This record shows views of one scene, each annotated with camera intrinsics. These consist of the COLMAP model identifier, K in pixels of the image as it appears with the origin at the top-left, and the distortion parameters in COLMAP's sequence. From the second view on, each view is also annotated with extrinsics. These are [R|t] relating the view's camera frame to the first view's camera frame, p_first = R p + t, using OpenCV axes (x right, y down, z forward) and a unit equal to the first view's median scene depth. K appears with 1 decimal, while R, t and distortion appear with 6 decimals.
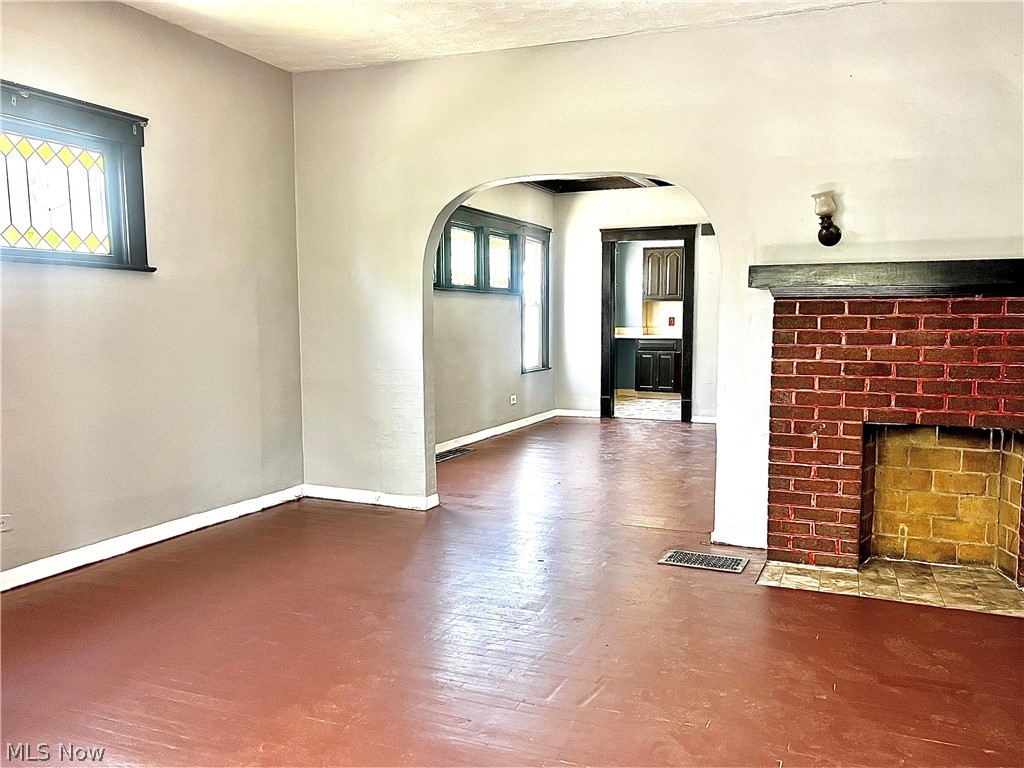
lens RADIAL K [[861.6, 0, 510.6], [0, 861.6, 379.8], [0, 0, 1]] dist [0.037925, -0.006085]
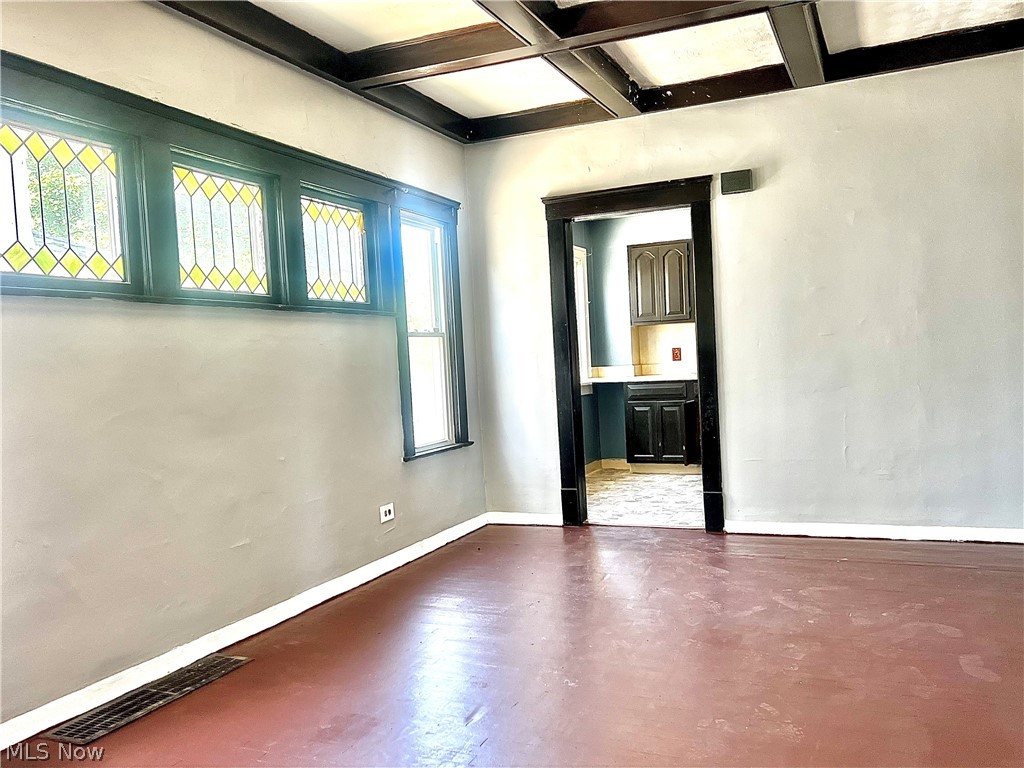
lens RADIAL K [[861.6, 0, 510.1], [0, 861.6, 386.4], [0, 0, 1]] dist [0.037925, -0.006085]
pose [[0.998652, -0.051372, -0.007369, 0.076306], [0.050979, 0.997632, -0.046168, -0.022857], [0.009723, 0.045730, 0.998907, 0.413441]]
